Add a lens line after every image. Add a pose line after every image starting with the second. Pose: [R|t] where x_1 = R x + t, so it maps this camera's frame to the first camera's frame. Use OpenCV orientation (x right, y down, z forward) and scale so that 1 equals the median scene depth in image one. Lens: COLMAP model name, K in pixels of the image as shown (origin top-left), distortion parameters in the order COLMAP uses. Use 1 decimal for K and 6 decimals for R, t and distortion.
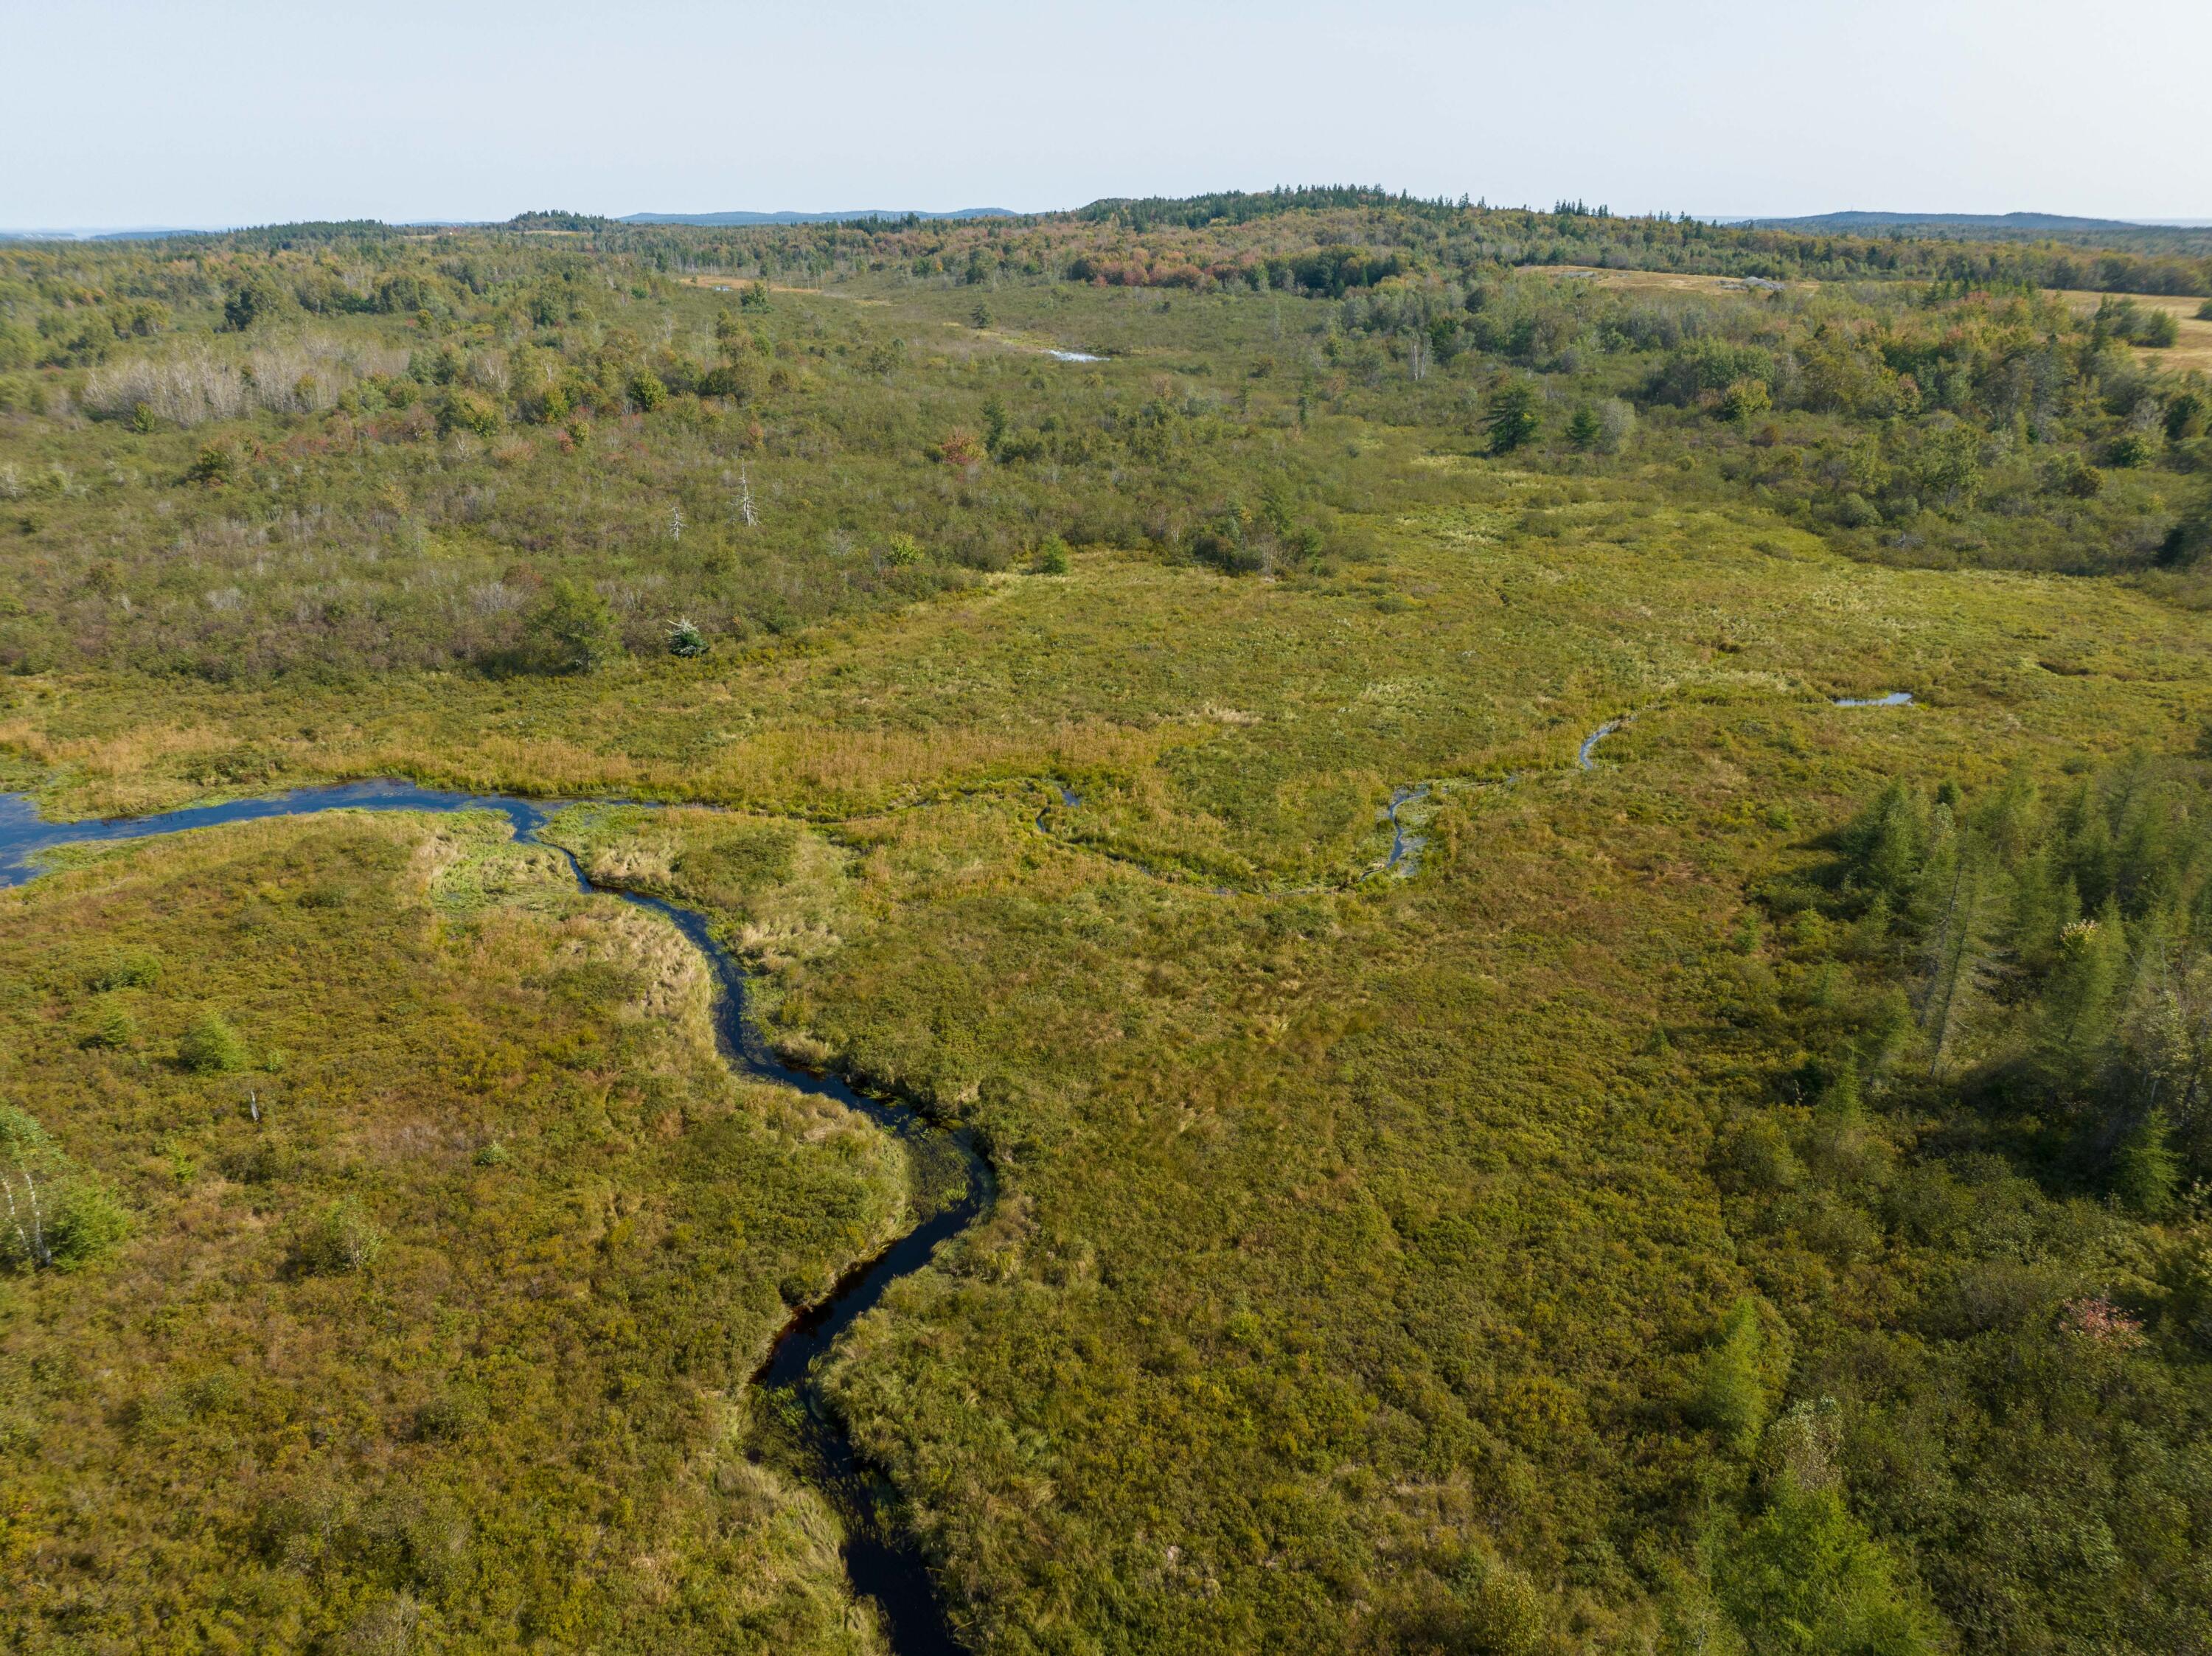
lens RADIAL K [[1588.4, 0, 1093.8], [0, 1588.4, 826.8], [0, 0, 1]] dist [-0.051780, 0.026622]
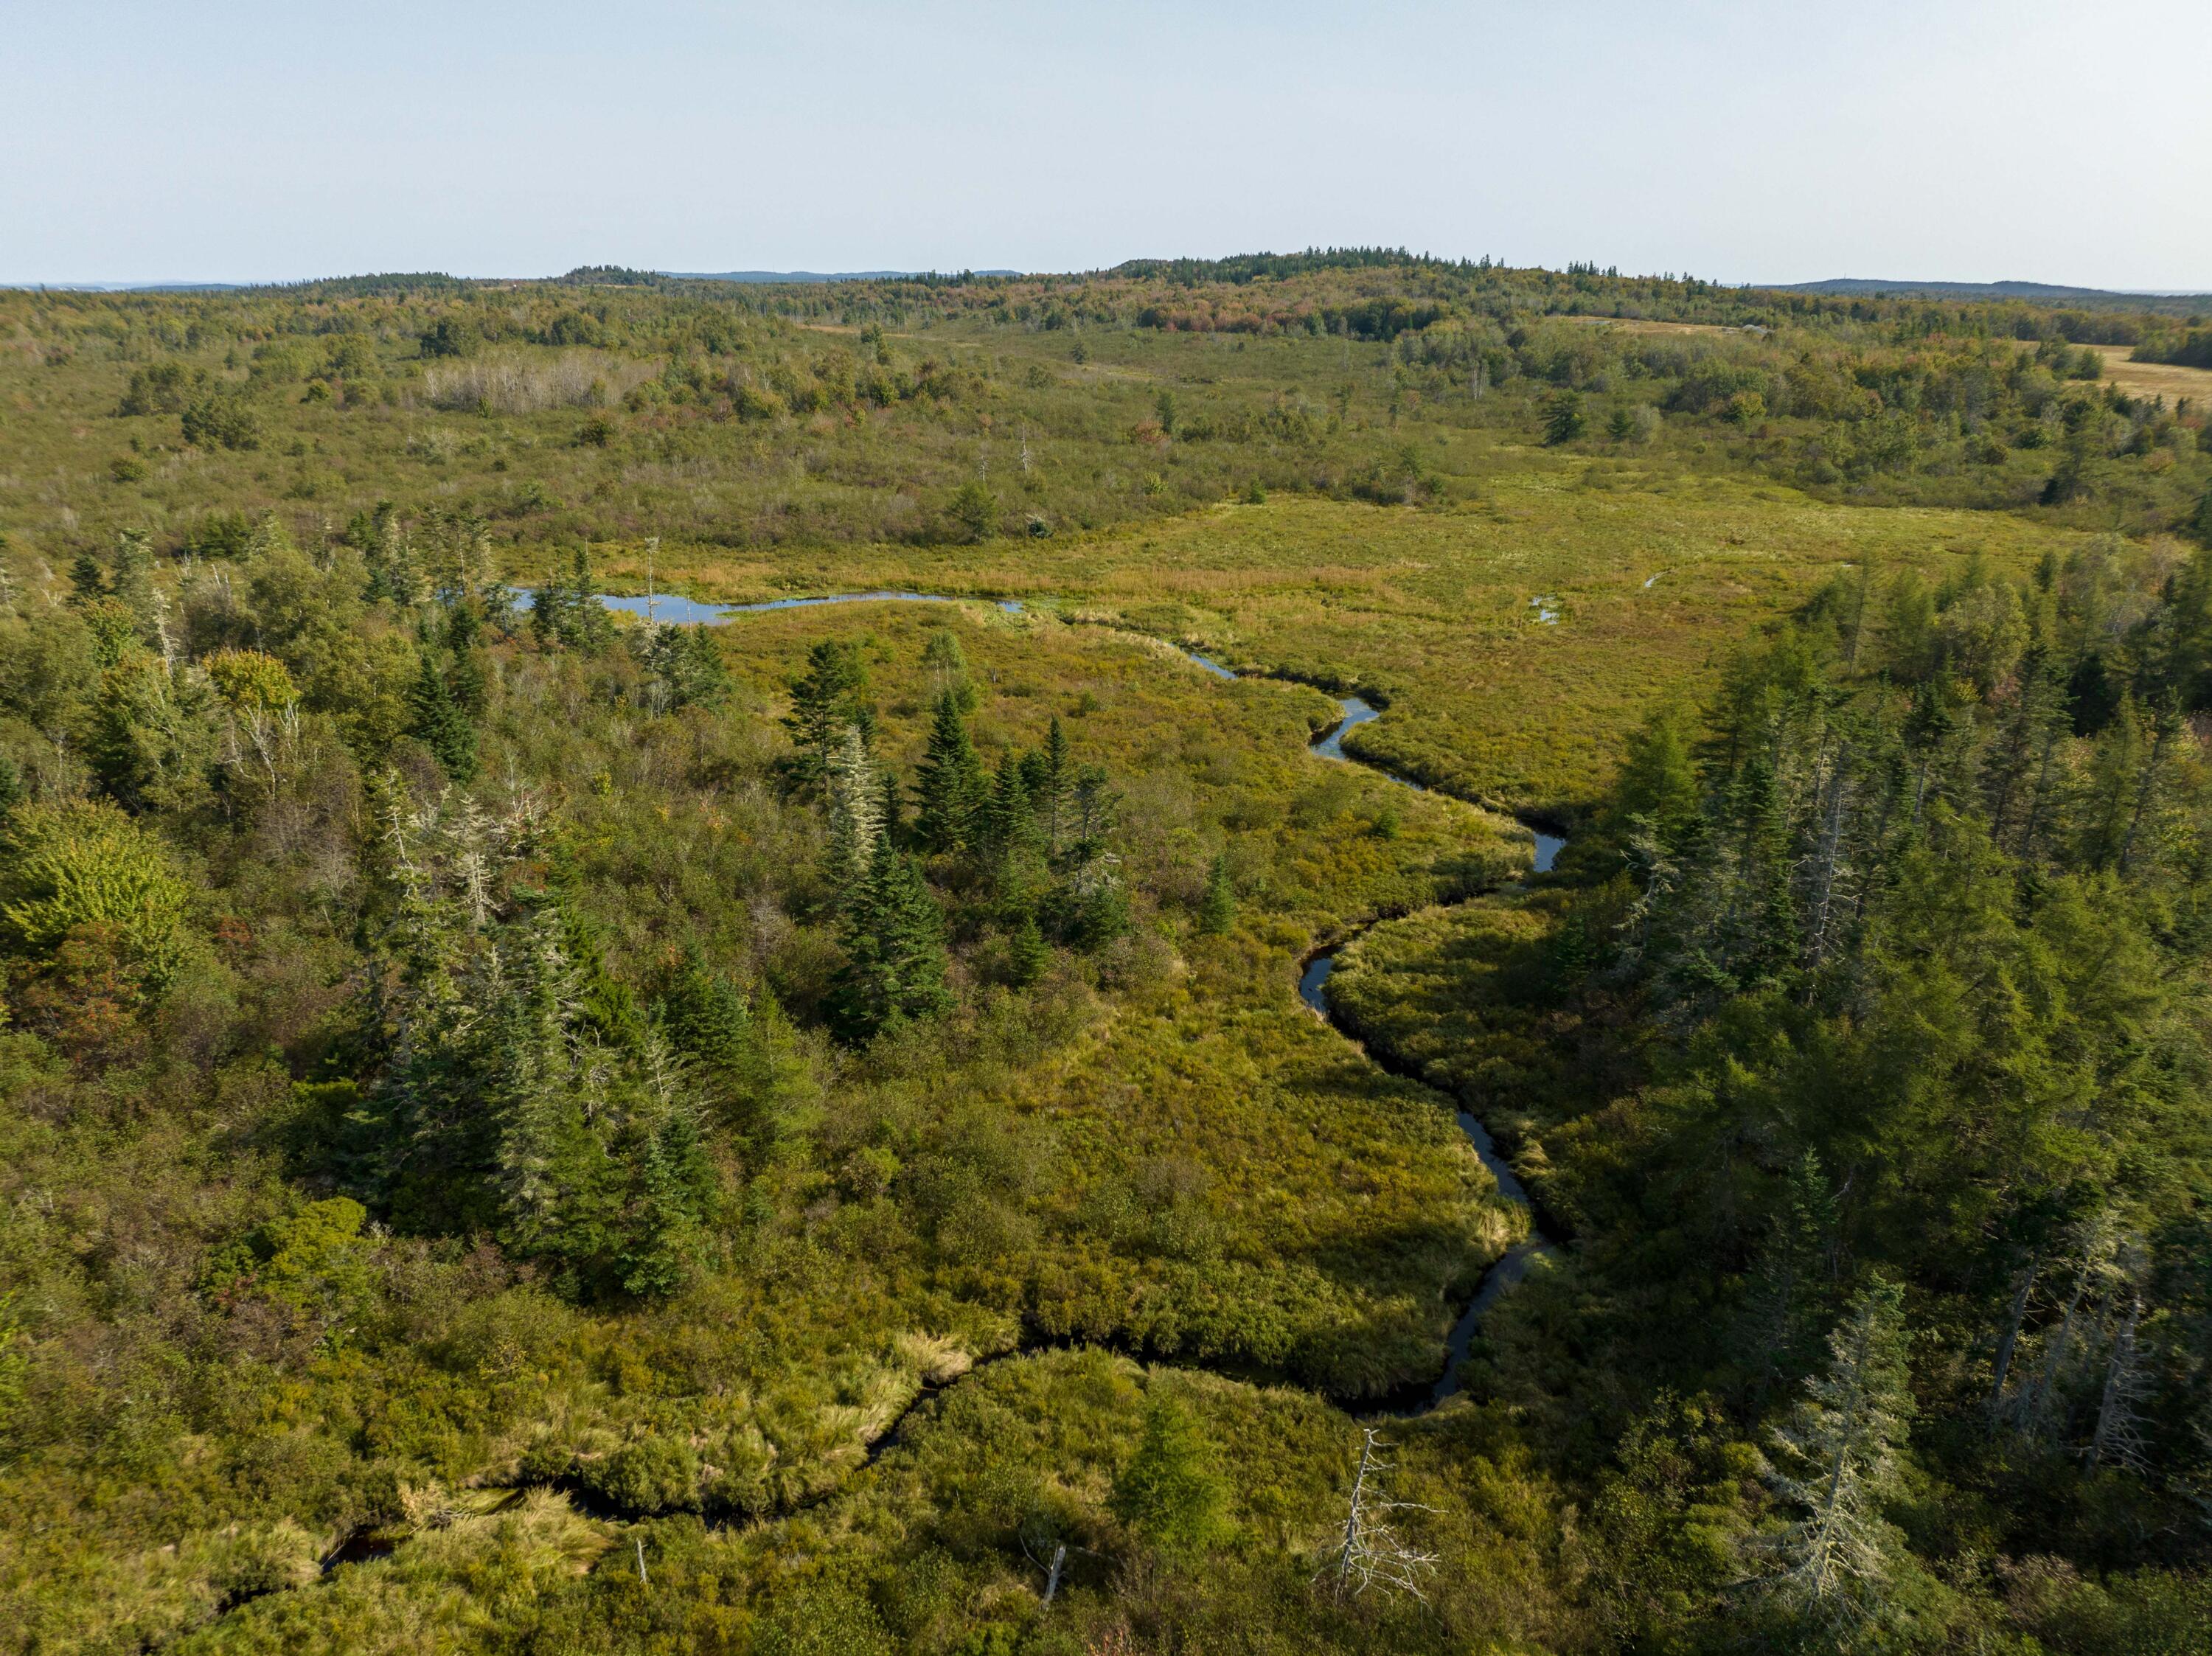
lens RADIAL K [[1588.4, 0, 1098.3], [0, 1588.4, 821.6], [0, 0, 1]] dist [-0.051780, 0.026622]
pose [[0.999970, 0.007441, 0.002066, -0.110448], [-0.007356, 0.999226, -0.038655, 0.117416], [-0.002352, 0.038639, 0.999250, -0.259422]]
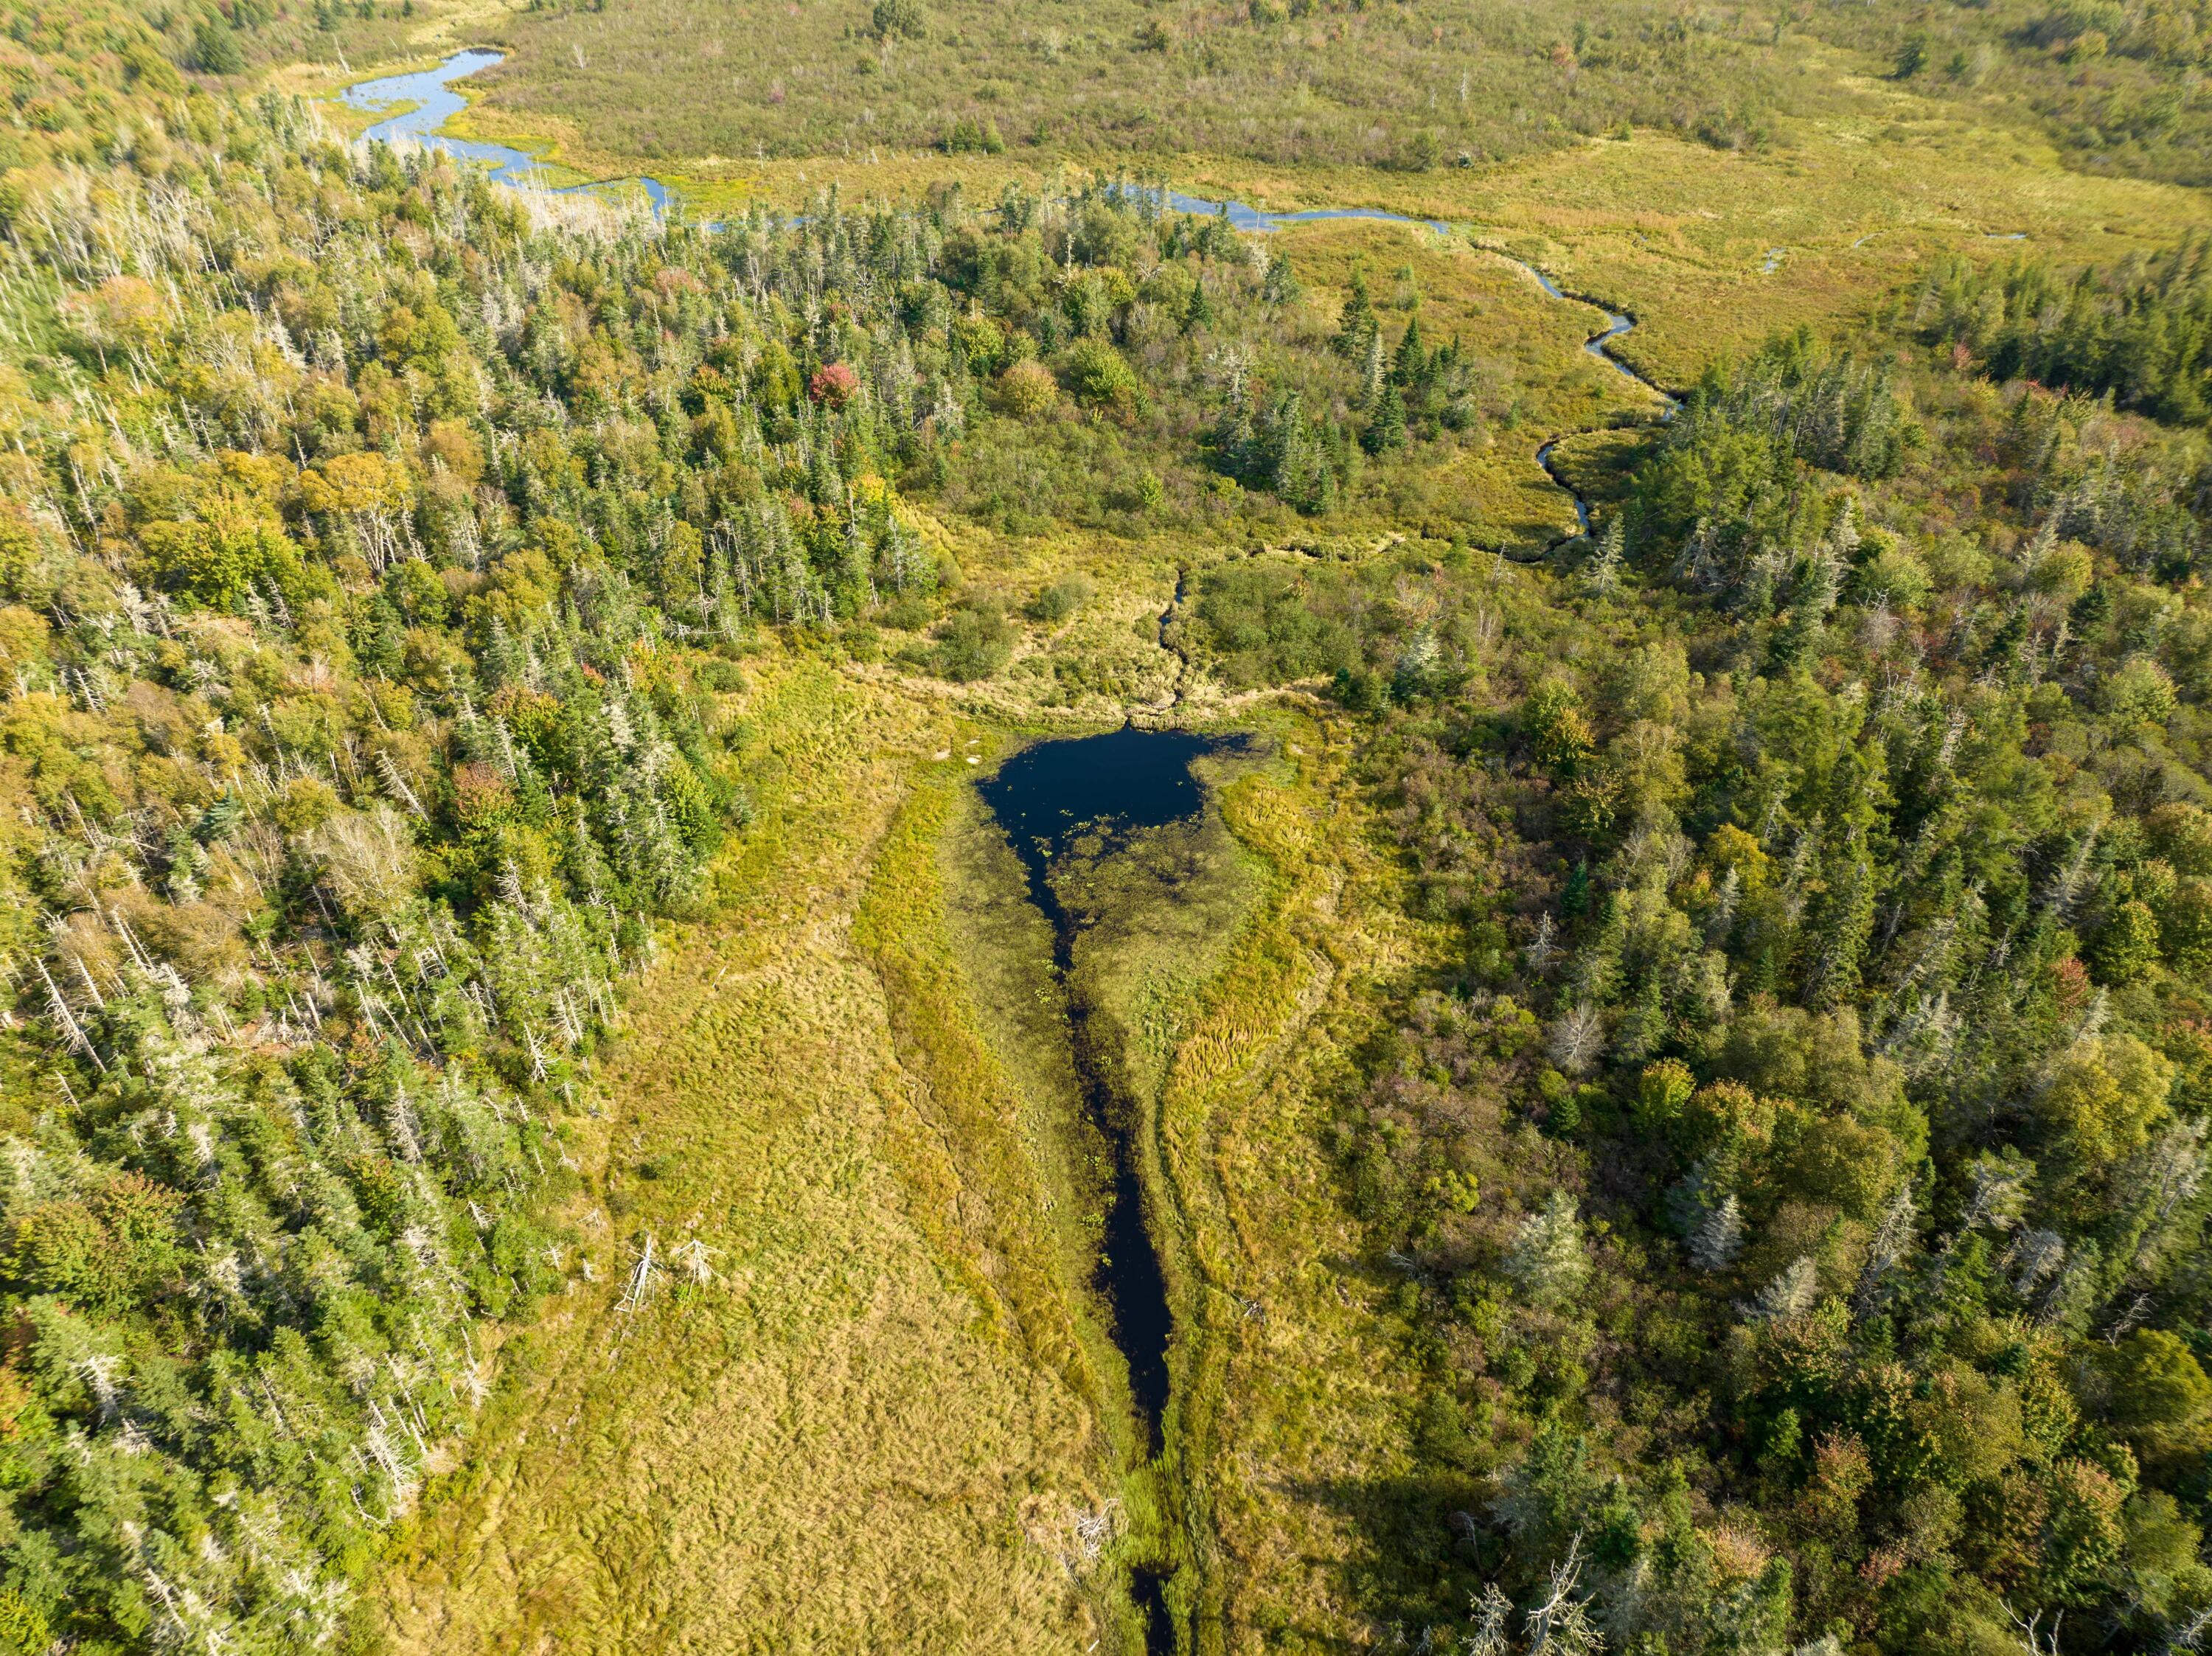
lens RADIAL K [[1588.4, 0, 1108.0], [0, 1588.4, 824.2], [0, 0, 1]] dist [-0.051780, 0.026622]
pose [[0.970530, 0.154908, -0.184593, -0.104616], [-0.098880, 0.954552, 0.281164, 0.112705], [0.219758, -0.254626, 0.941739, -0.804945]]
